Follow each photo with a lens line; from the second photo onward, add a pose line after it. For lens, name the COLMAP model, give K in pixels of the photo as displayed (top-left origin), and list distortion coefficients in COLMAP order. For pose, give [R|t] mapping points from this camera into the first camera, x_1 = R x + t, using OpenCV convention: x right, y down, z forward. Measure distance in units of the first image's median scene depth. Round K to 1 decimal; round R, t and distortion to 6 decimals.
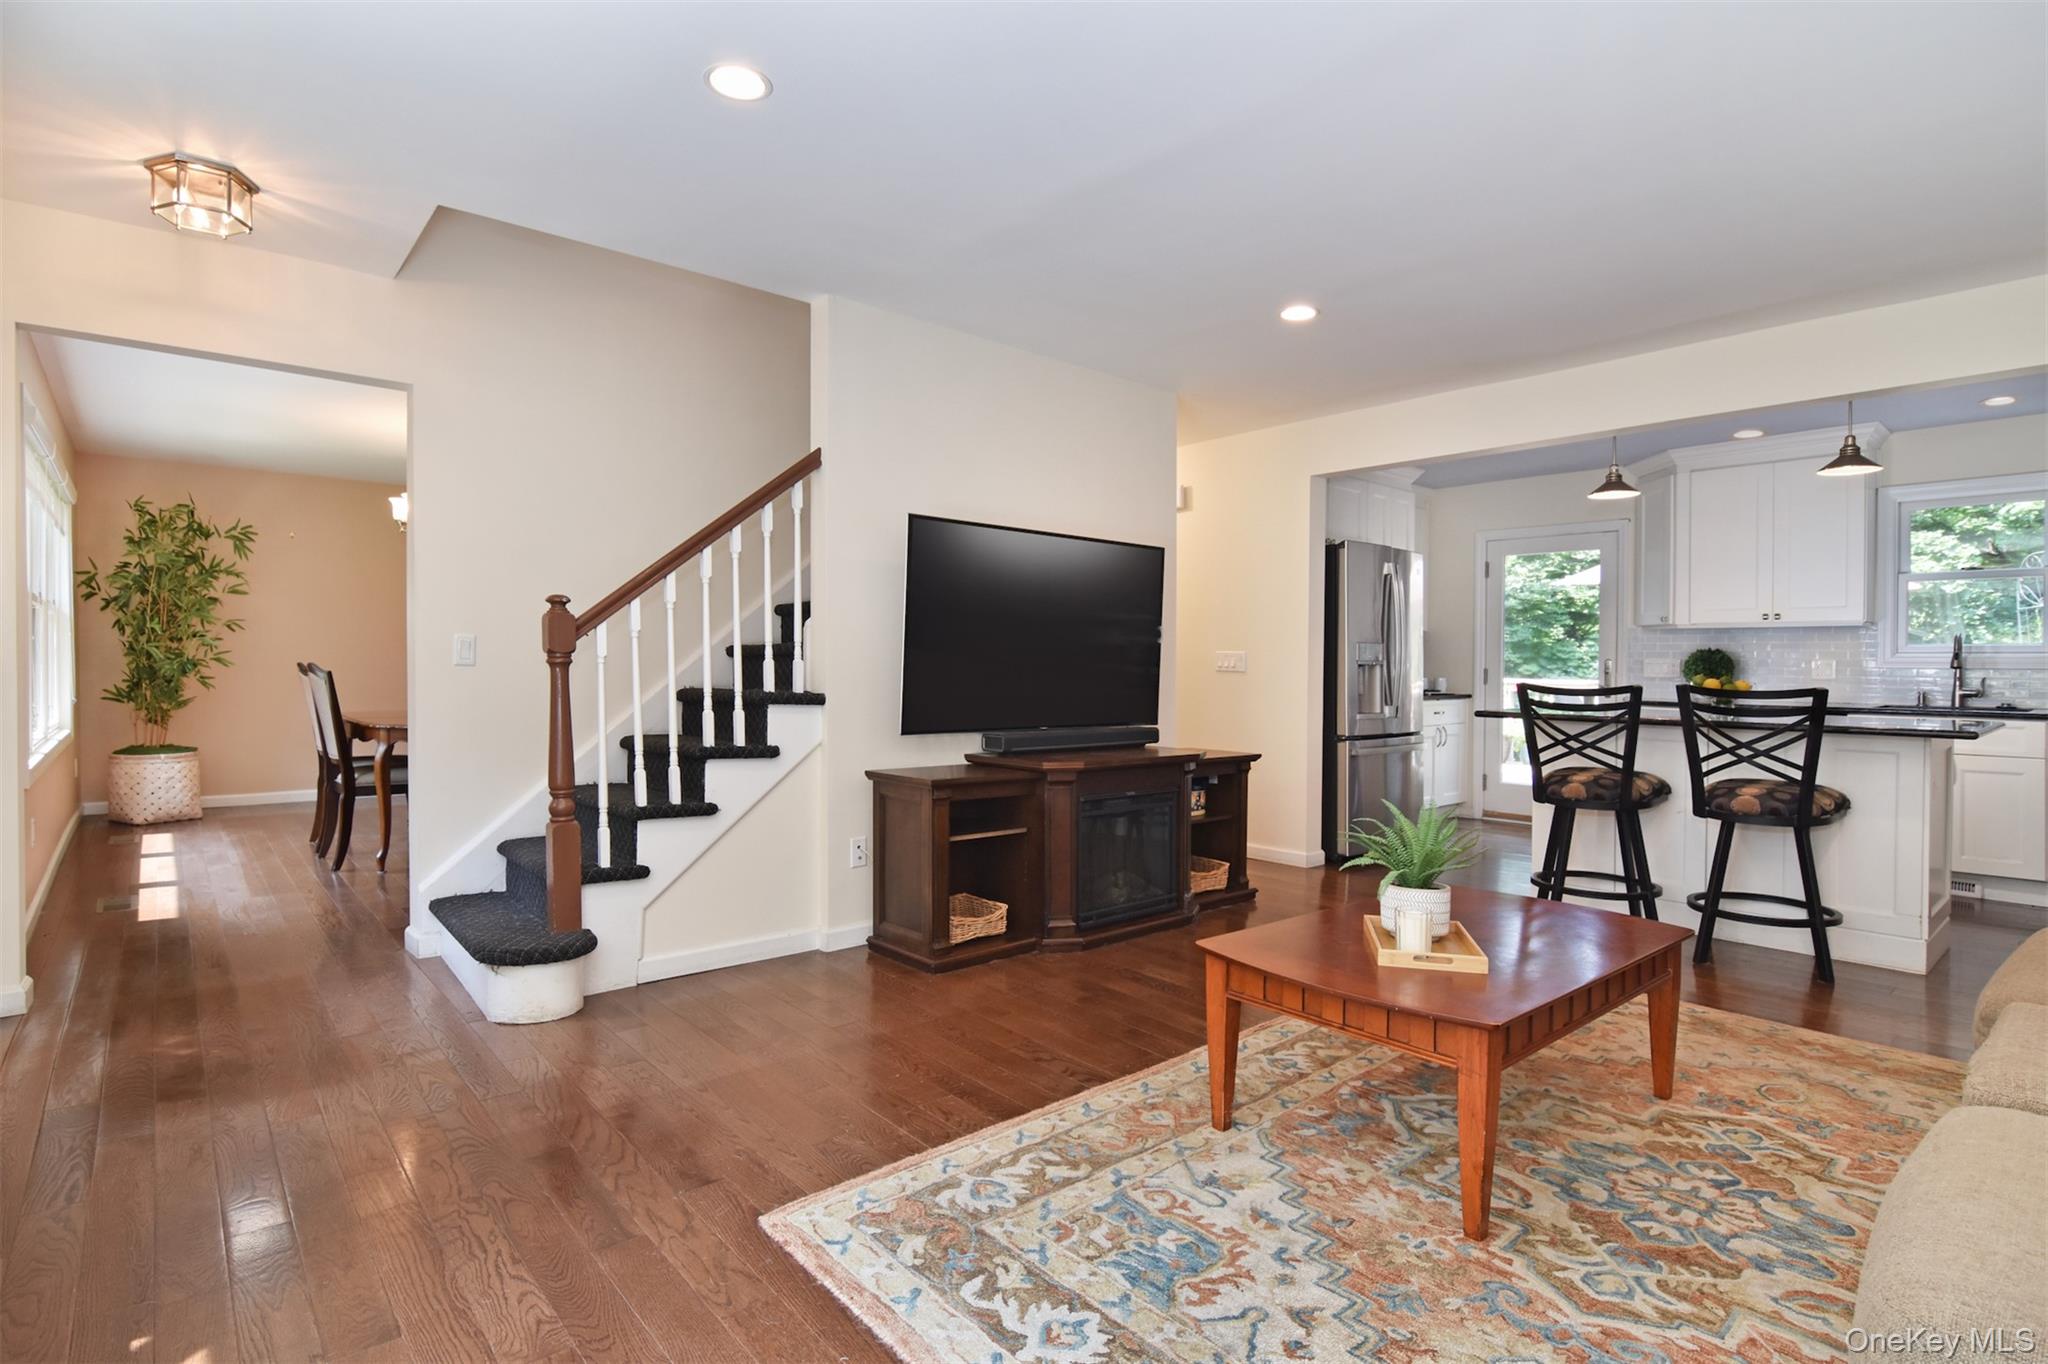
lens RADIAL K [[1021.3, 0, 984.6], [0, 1021.3, 687.7], [0, 0, 1]] dist [-0.022088, -0.003494]
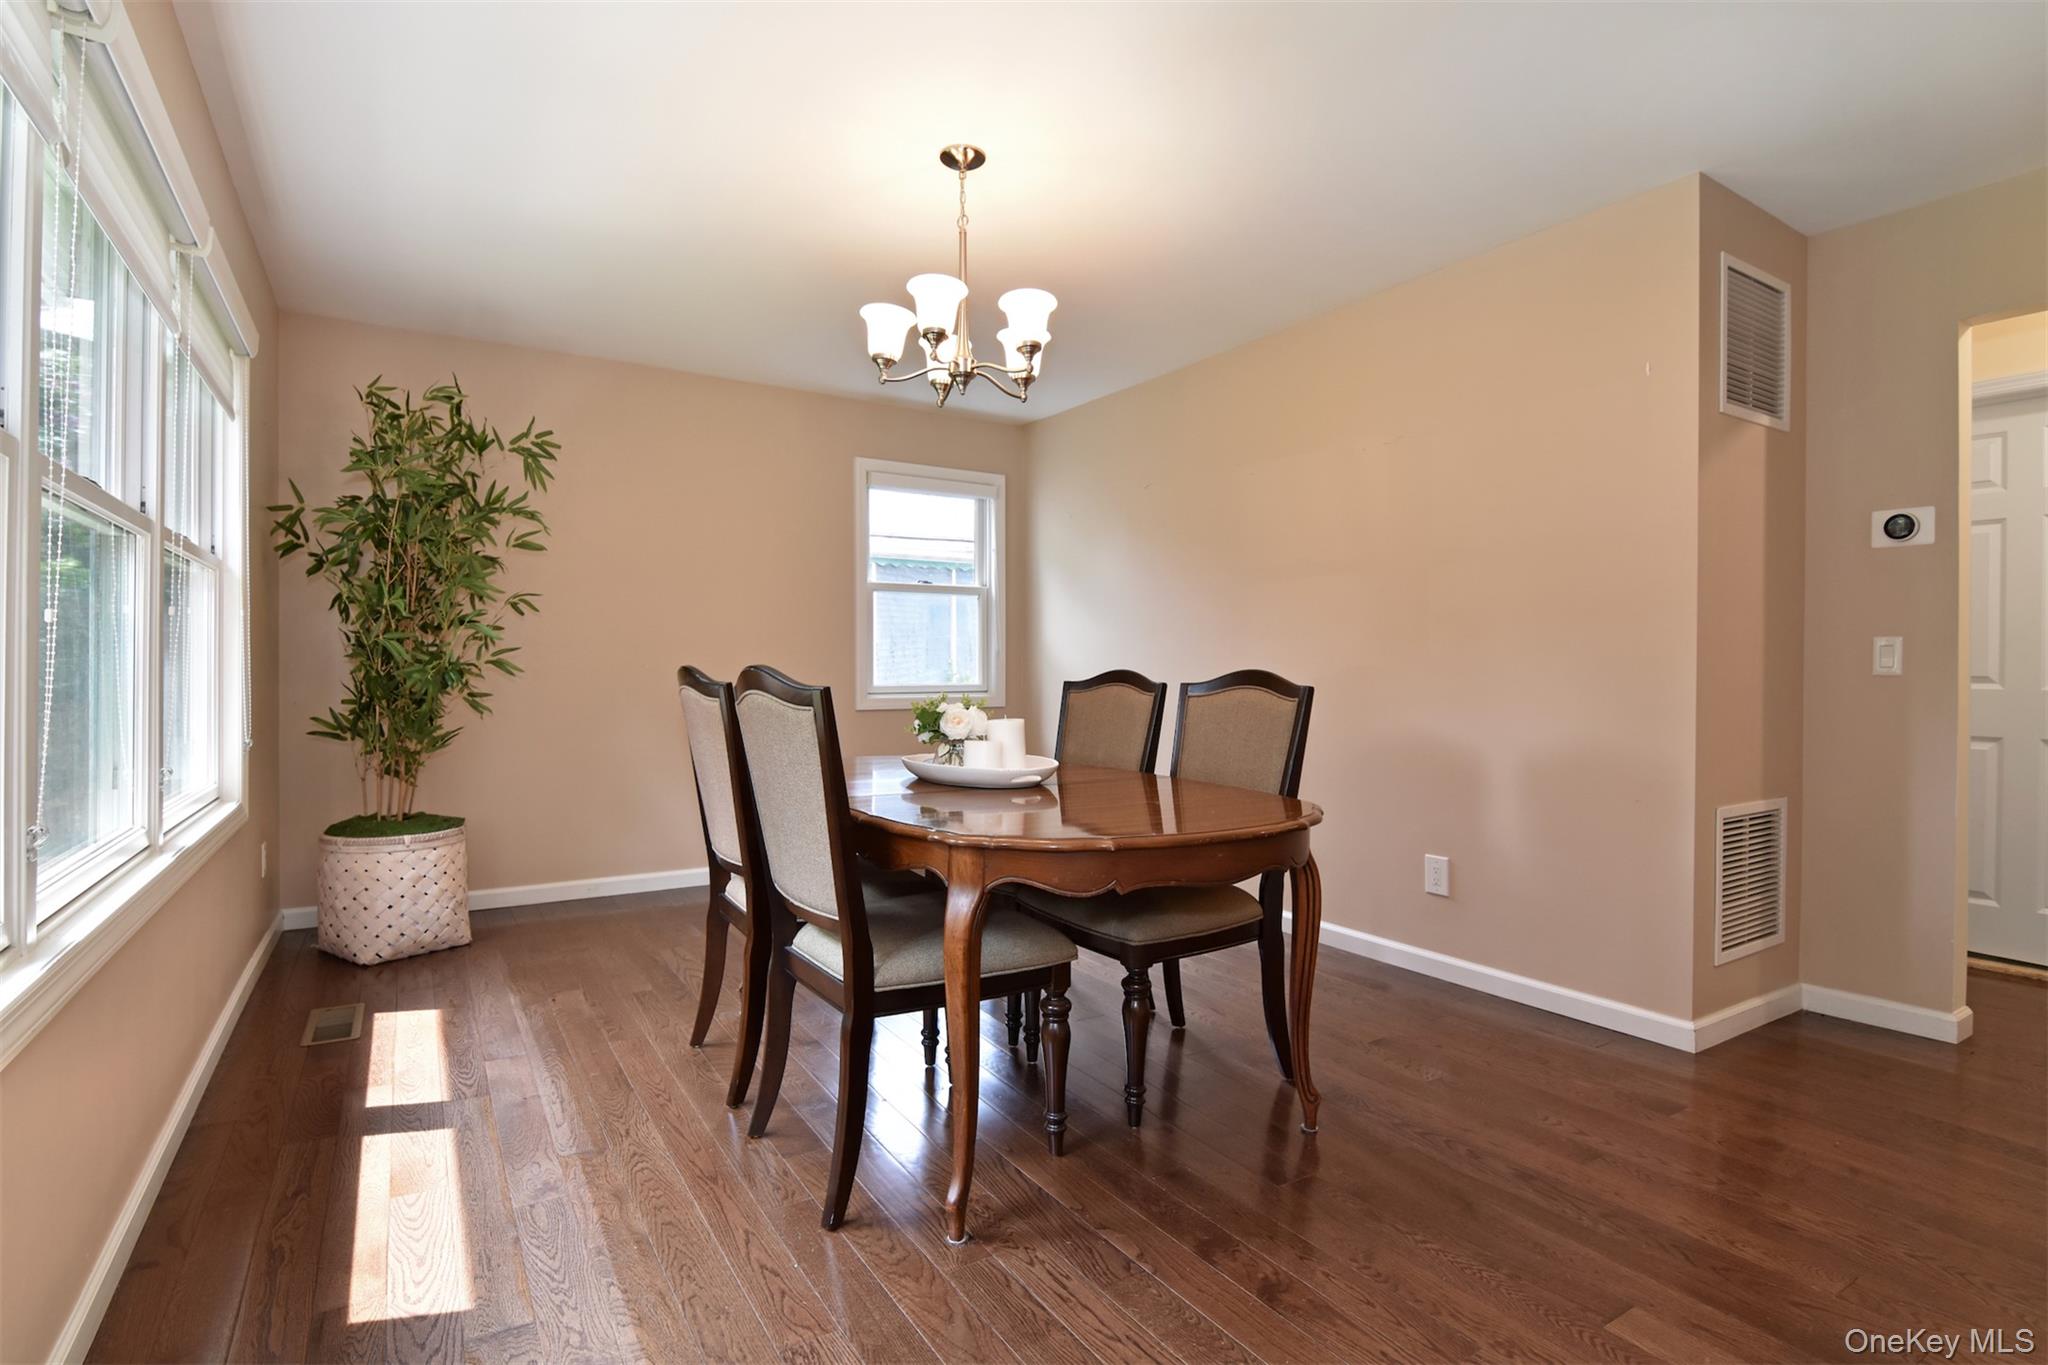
lens RADIAL K [[1021.3, 0, 1008.1], [0, 1021.3, 680.2], [0, 0, 1]] dist [-0.022088, -0.003494]
pose [[0.988186, -0.002390, -0.153241, -0.398456], [-0.000153, 0.999862, -0.016583, -0.009087], [0.153260, 0.016410, 0.988050, 0.489491]]
